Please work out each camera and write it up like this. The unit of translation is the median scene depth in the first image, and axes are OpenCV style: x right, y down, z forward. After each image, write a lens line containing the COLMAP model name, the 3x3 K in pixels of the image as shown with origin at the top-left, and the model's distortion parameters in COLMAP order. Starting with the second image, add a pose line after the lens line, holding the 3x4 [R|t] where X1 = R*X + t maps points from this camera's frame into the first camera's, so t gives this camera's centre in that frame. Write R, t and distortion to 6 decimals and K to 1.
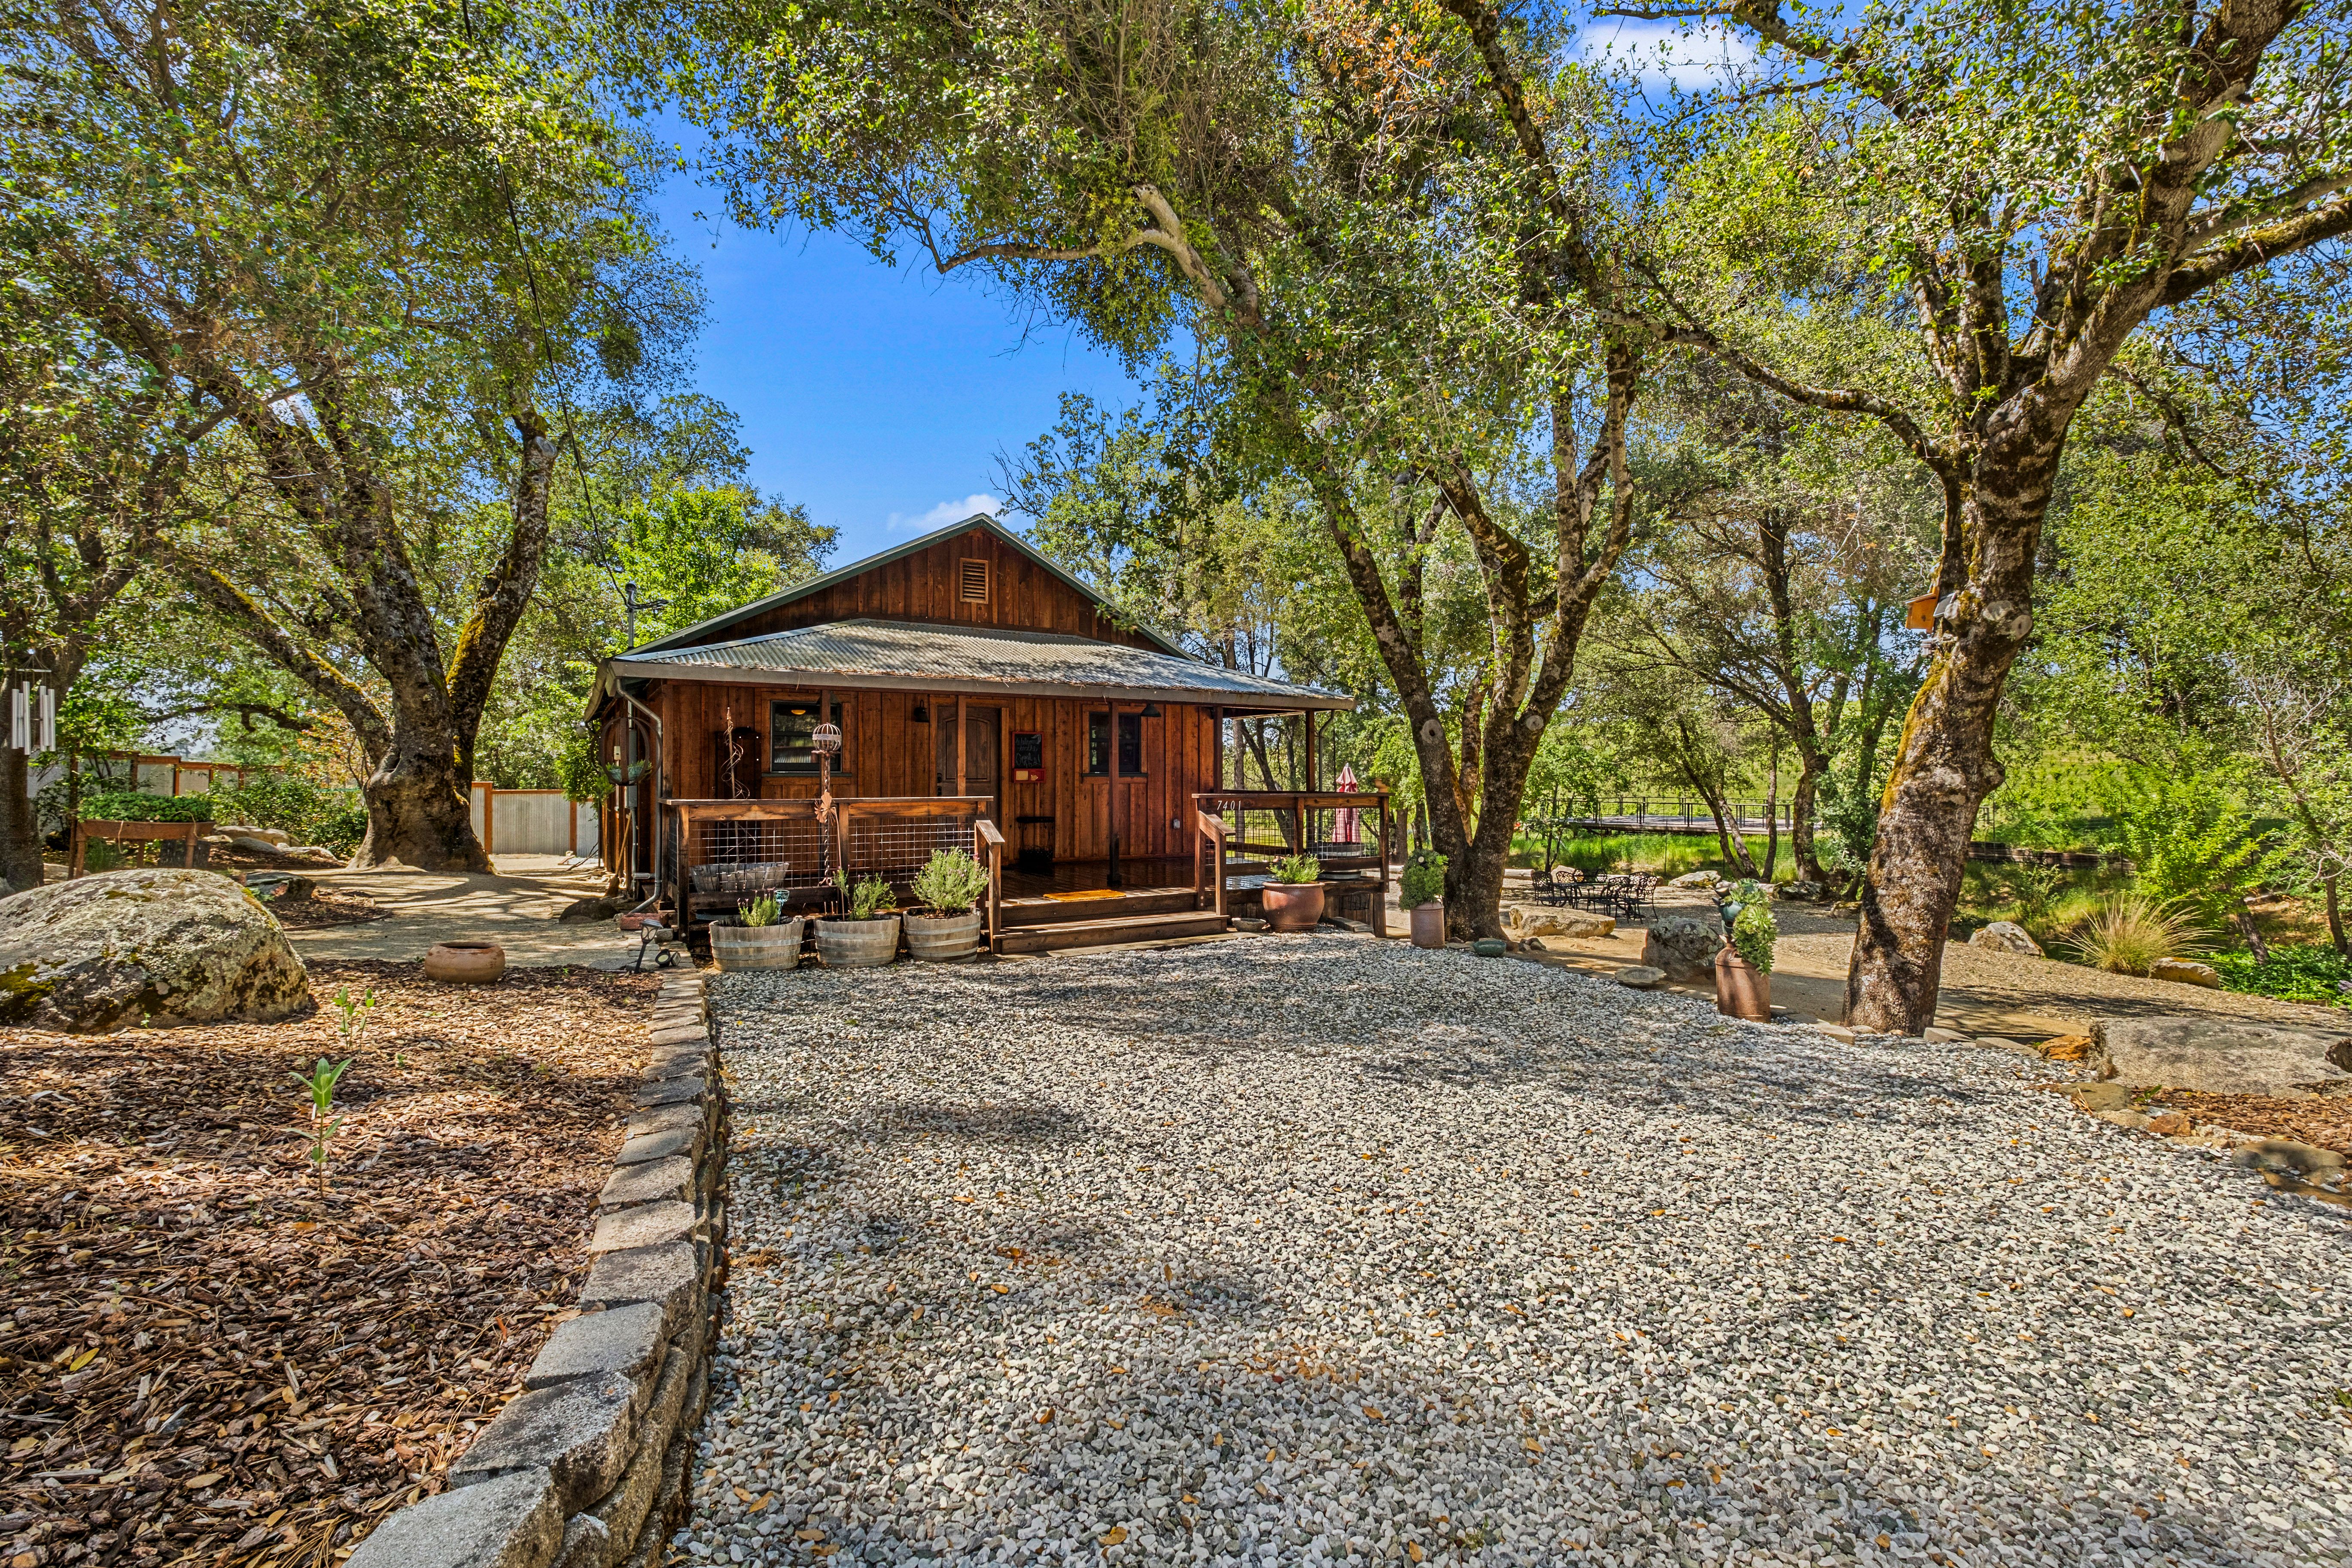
lens RADIAL K [[1016.0, 0, 1176.0], [0, 1016.0, 784.0], [0, 0, 1]] dist [-0.001712, 0.000029]
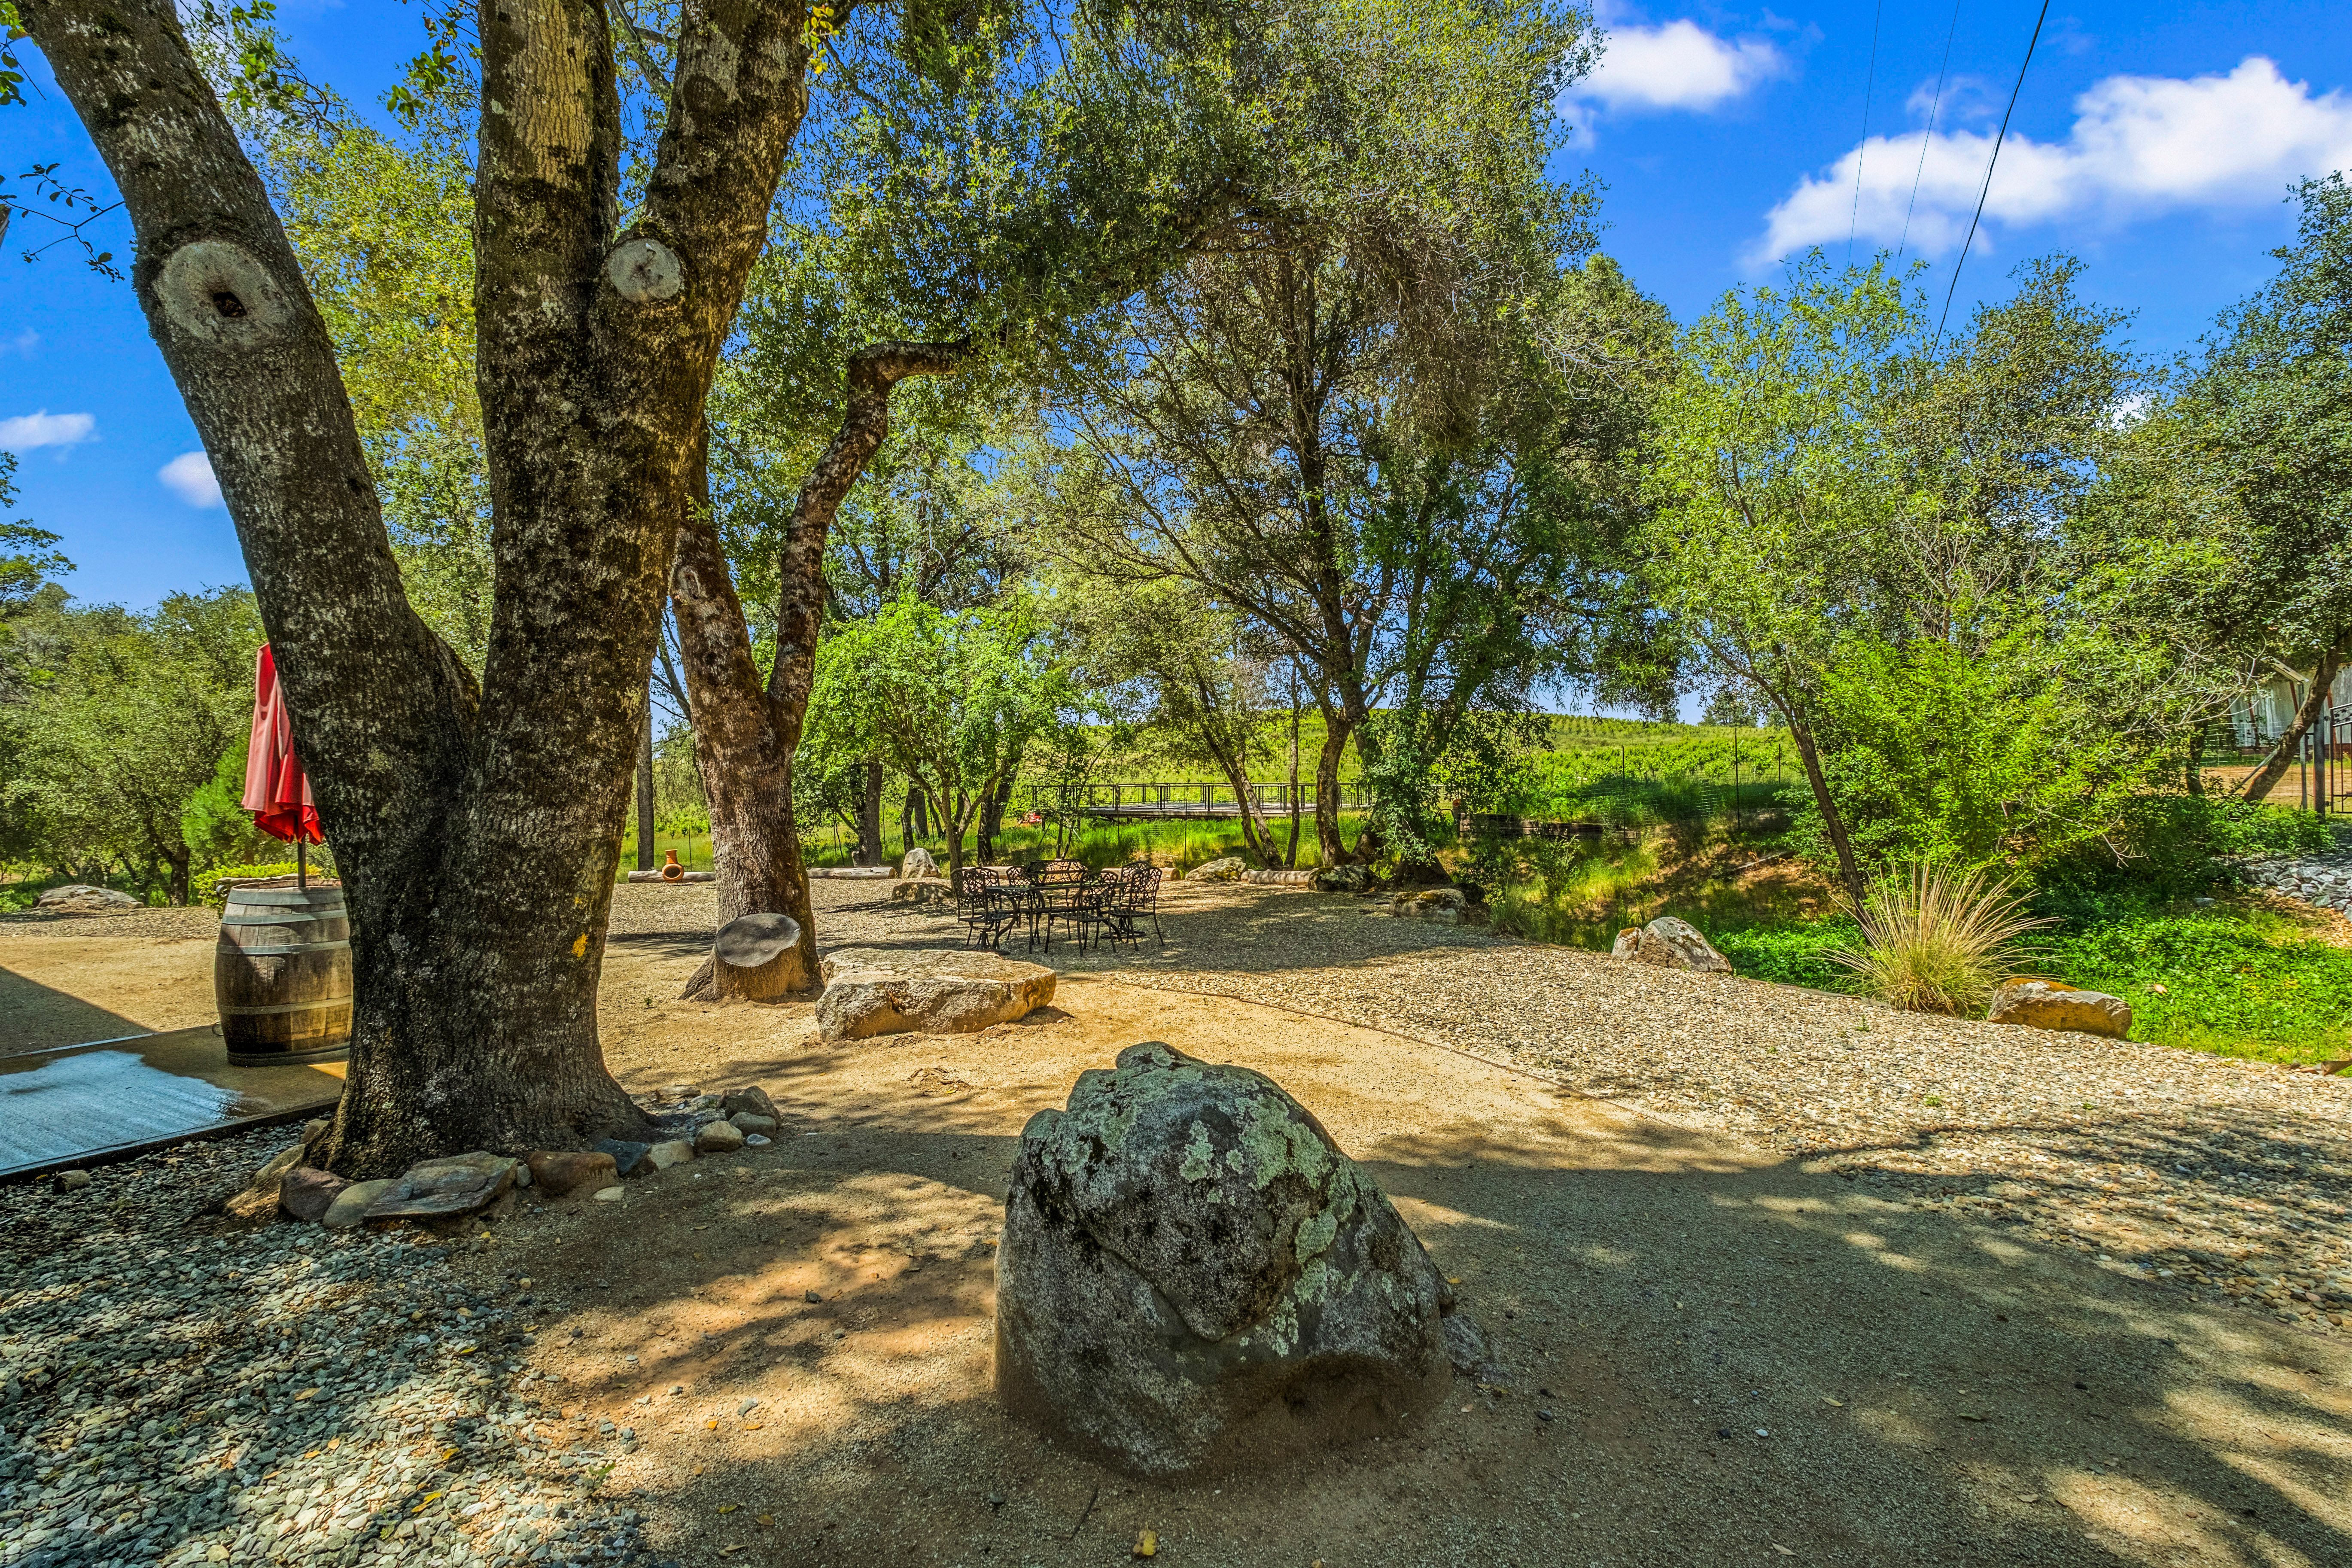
lens RADIAL K [[1009.5, 0, 1181.2], [0, 1009.5, 774.2], [0, 0, 1]] dist [-0.002911, 0.000043]
pose [[0.905186, -0.005005, 0.424985, 0.314156], [0.010053, 0.999903, -0.009637, 0.056732], [-0.424896, 0.012996, 0.905149, 0.619876]]
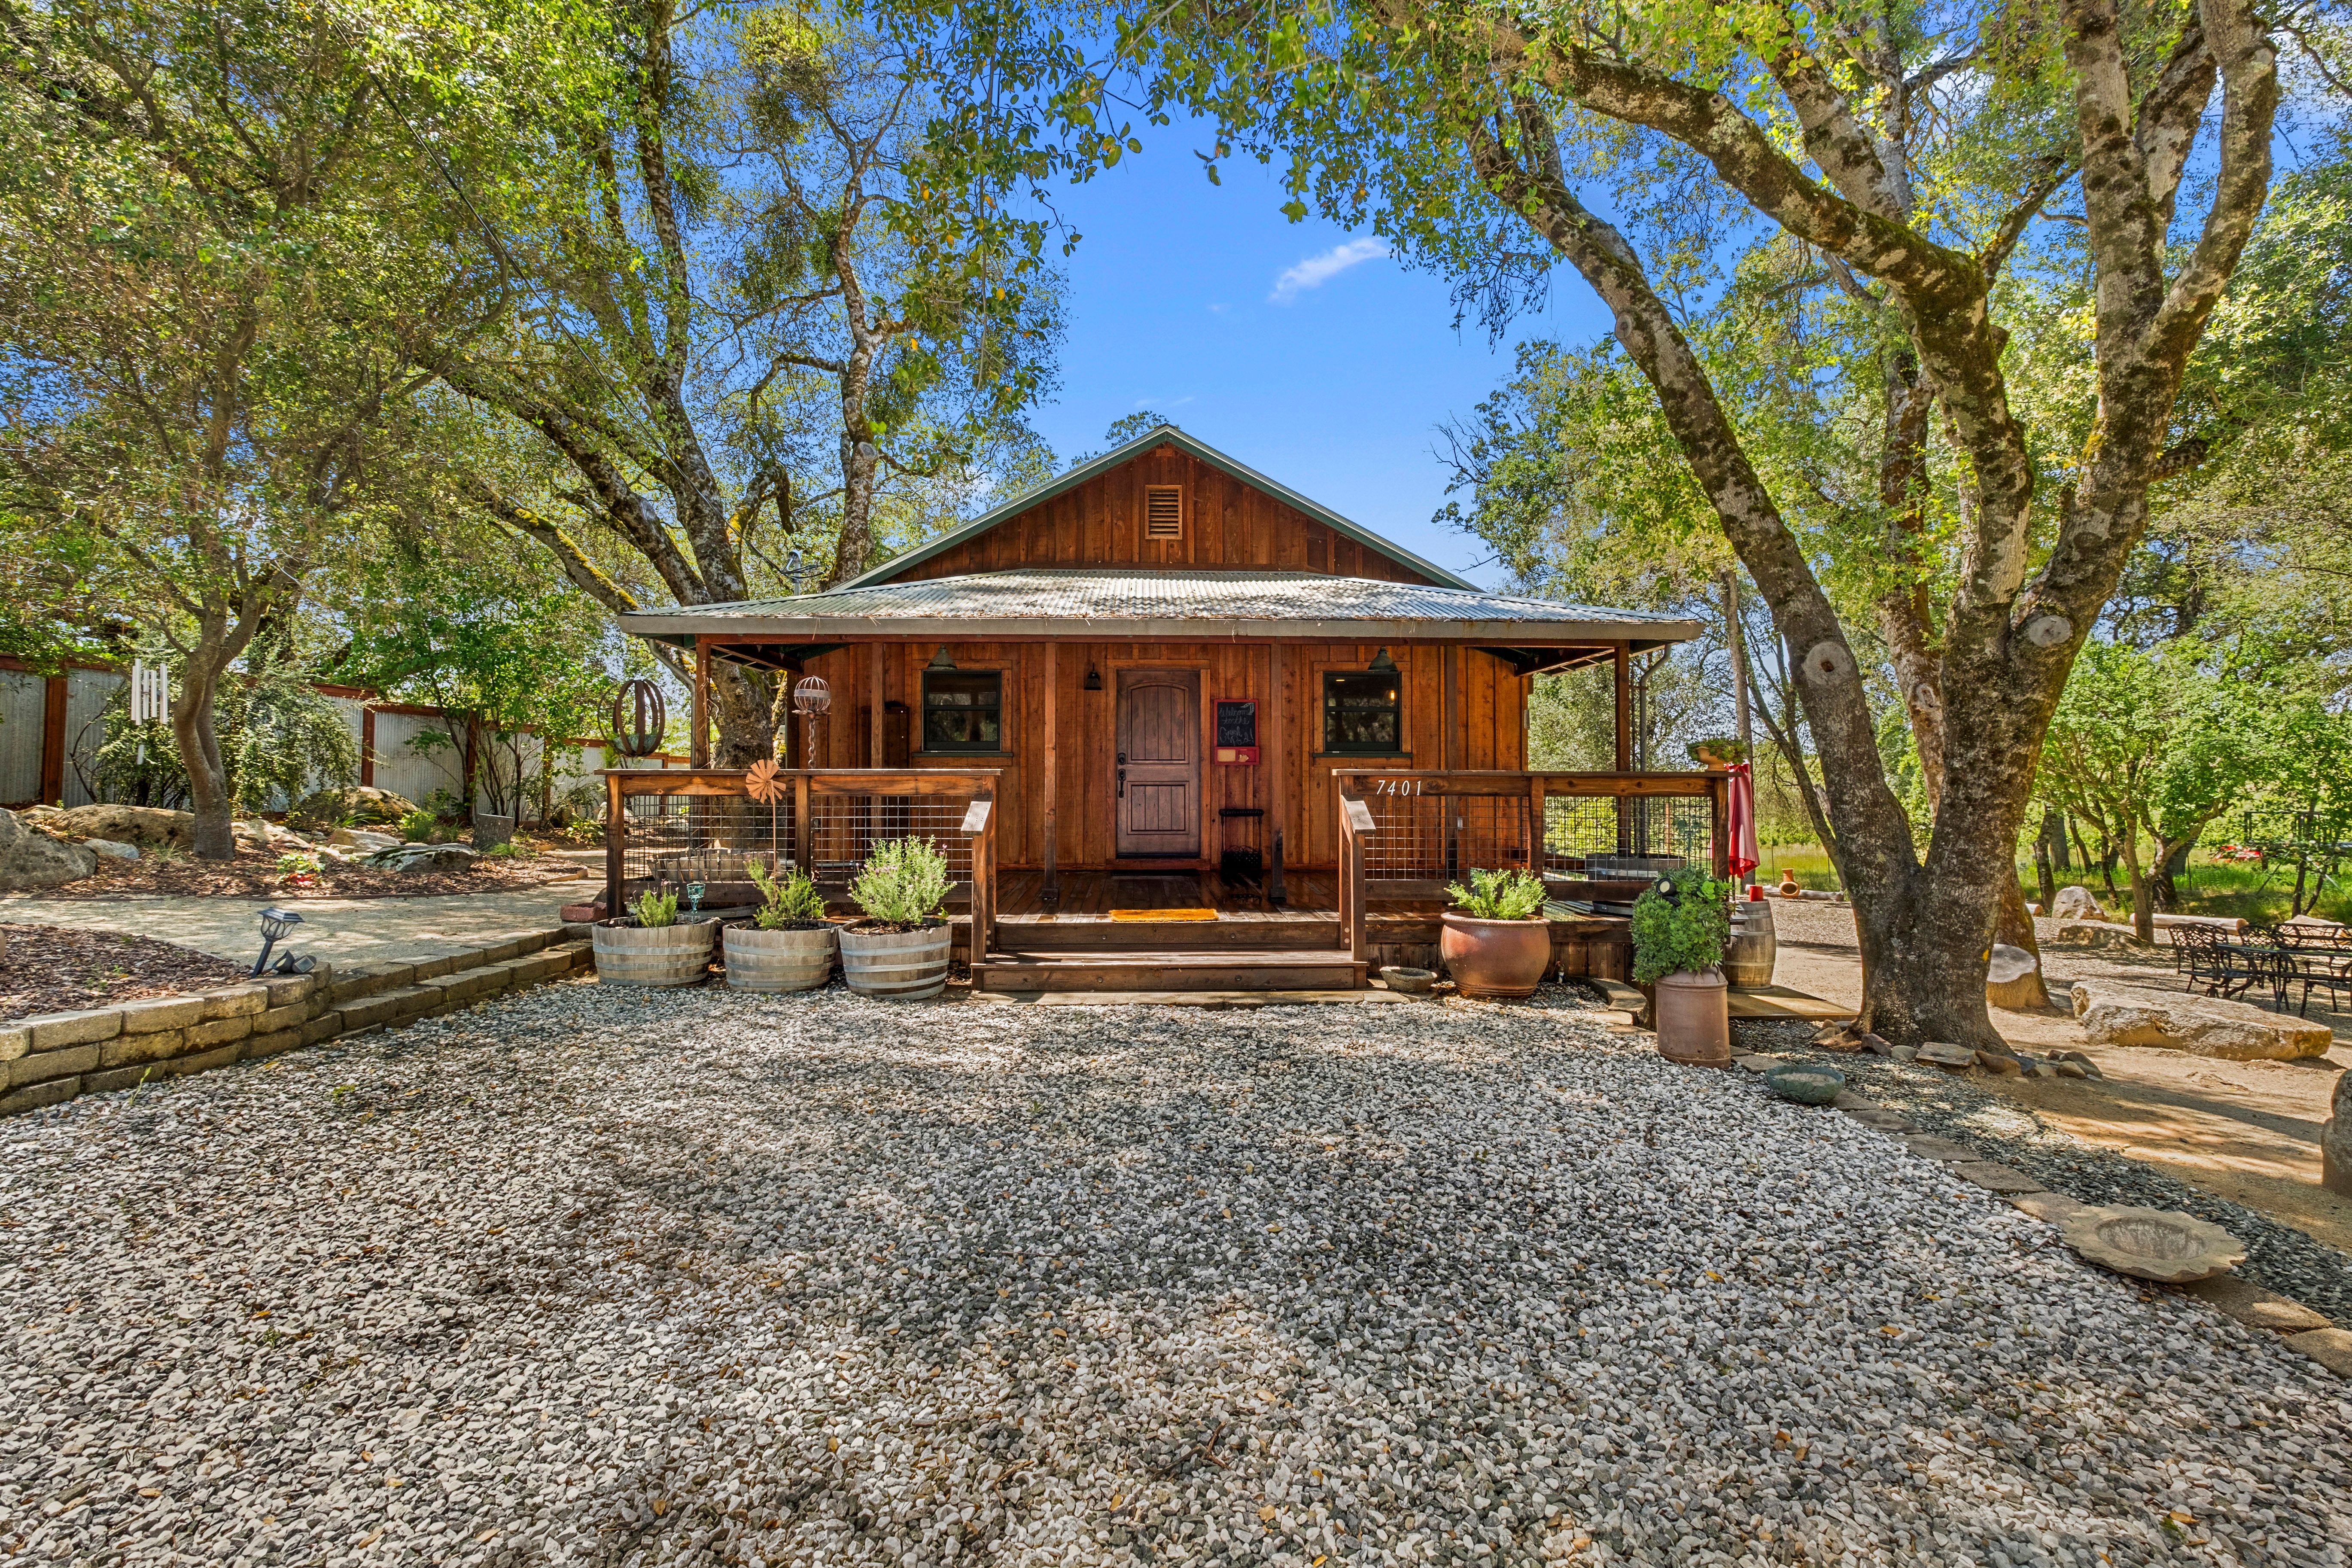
lens RADIAL K [[1009.5, 0, 1181.2], [0, 1009.5, 774.2], [0, 0, 1]] dist [-0.002911, 0.000043]
pose [[0.871257, -0.005250, -0.490800, 0.191778], [-0.004164, 0.999828, -0.018087, 0.019577], [0.490810, 0.017802, 0.871085, 0.303467]]
